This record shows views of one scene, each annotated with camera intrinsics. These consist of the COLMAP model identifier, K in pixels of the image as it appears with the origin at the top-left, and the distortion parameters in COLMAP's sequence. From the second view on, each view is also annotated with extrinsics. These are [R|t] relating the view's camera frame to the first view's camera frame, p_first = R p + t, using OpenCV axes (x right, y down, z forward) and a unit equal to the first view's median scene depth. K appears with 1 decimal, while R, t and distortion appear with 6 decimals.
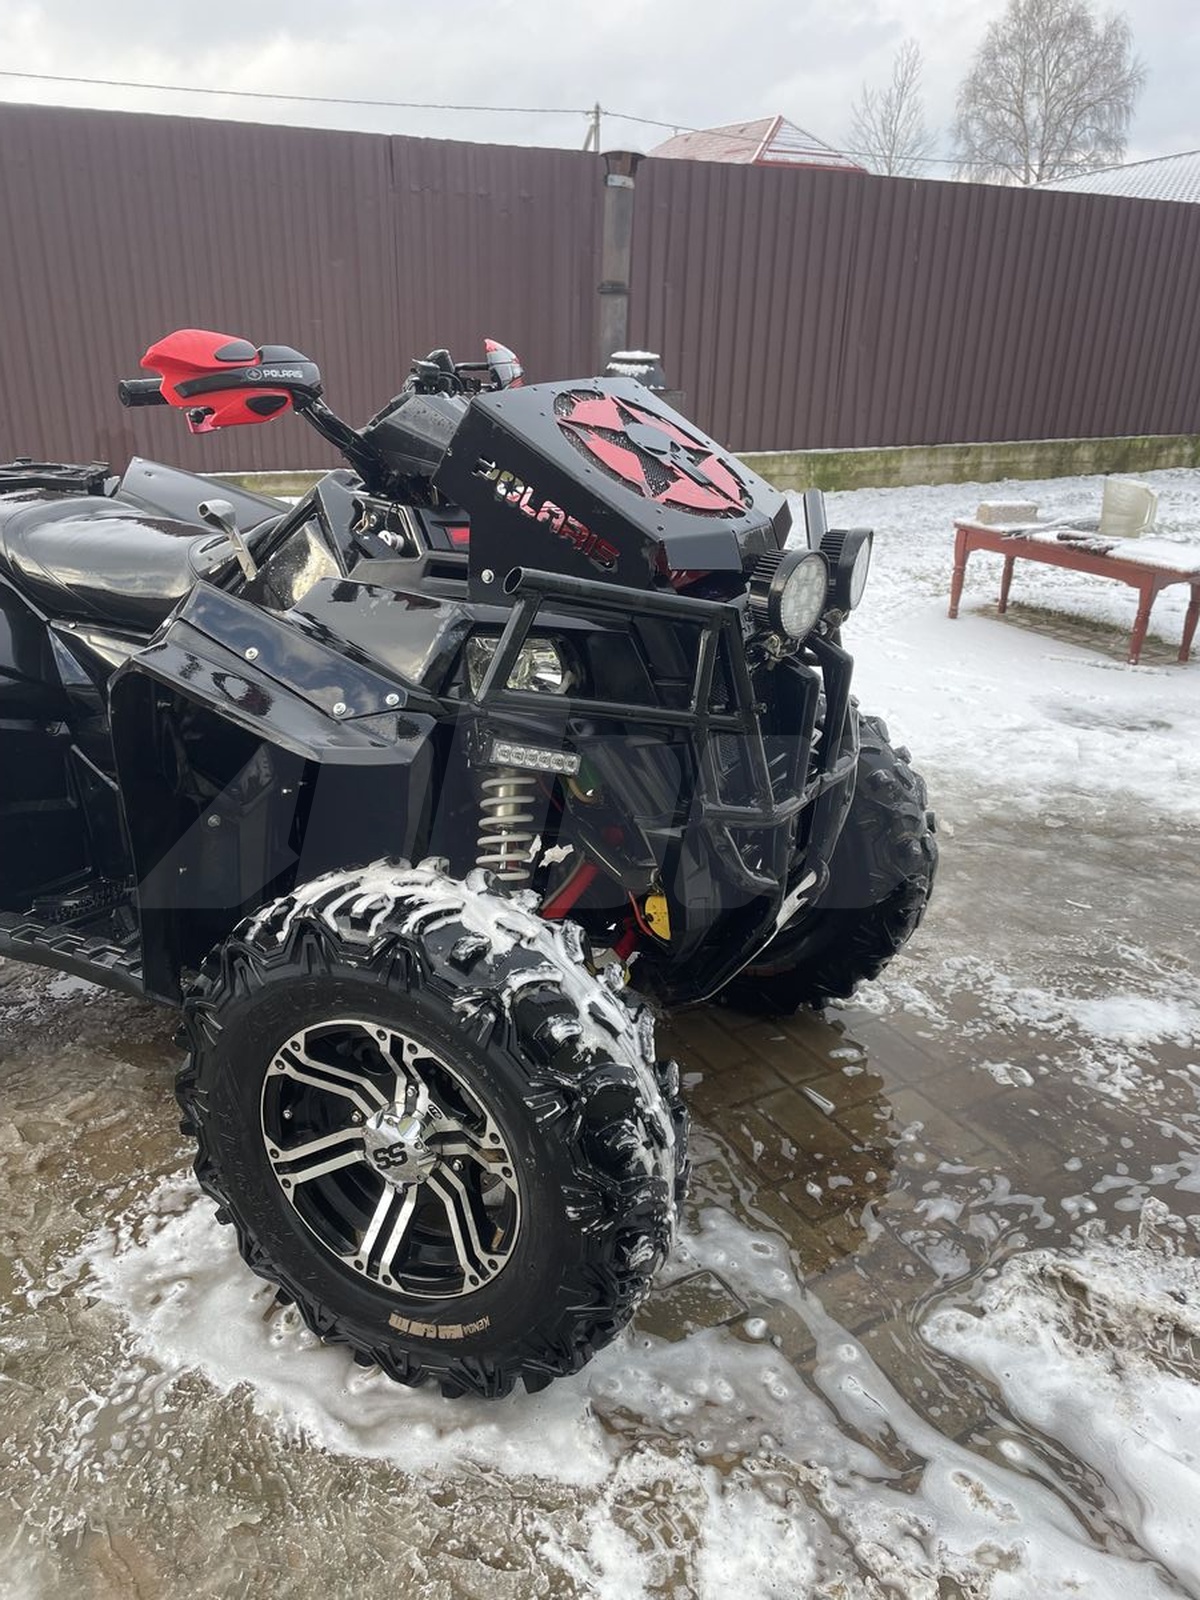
lens RADIAL K [[1232.9, 0, 598.6], [0, 1232.9, 793.6], [0, 0, 1]] dist [0.072315, -0.100870]
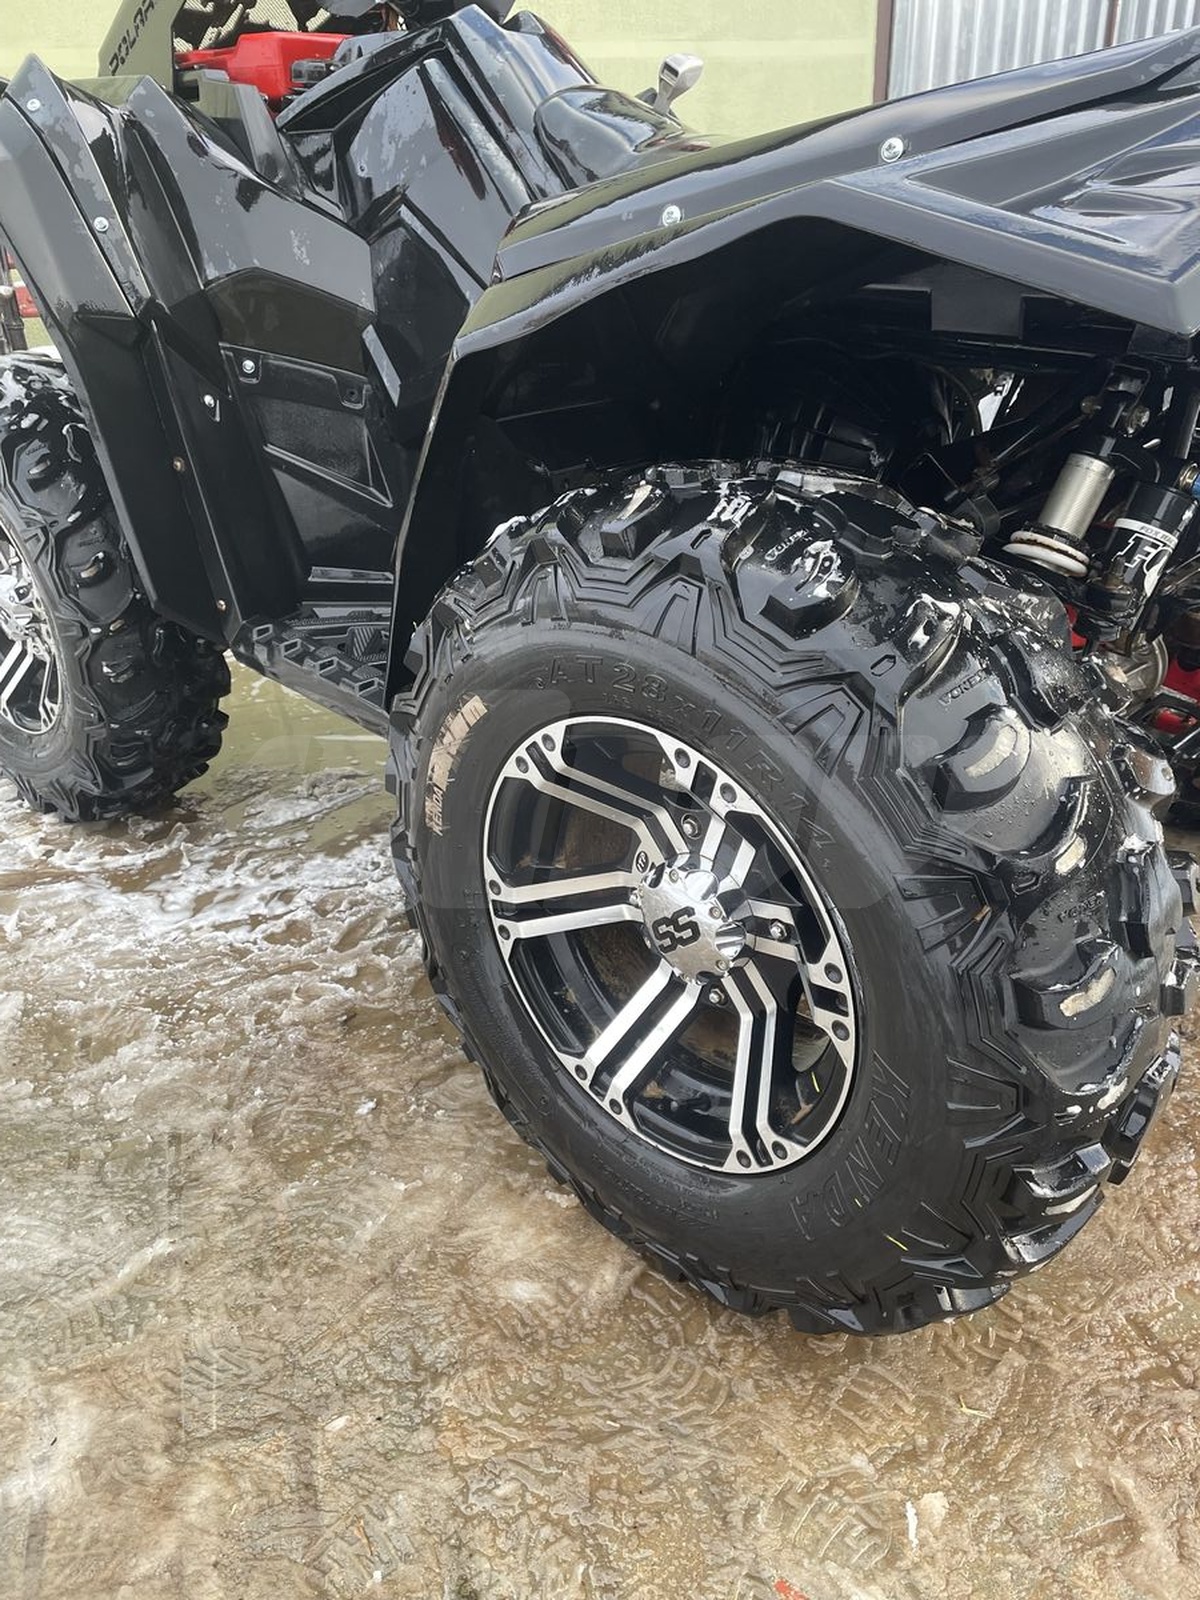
lens RADIAL K [[1232.9, 0, 594.3], [0, 1232.9, 793.2], [0, 0, 1]] dist [0.072315, -0.100870]
pose [[0.945567, 0.241238, -0.218420, -0.077908], [-0.190930, 0.954769, 0.227953, 0.079725], [0.263531, -0.173842, 0.948857, 0.401581]]
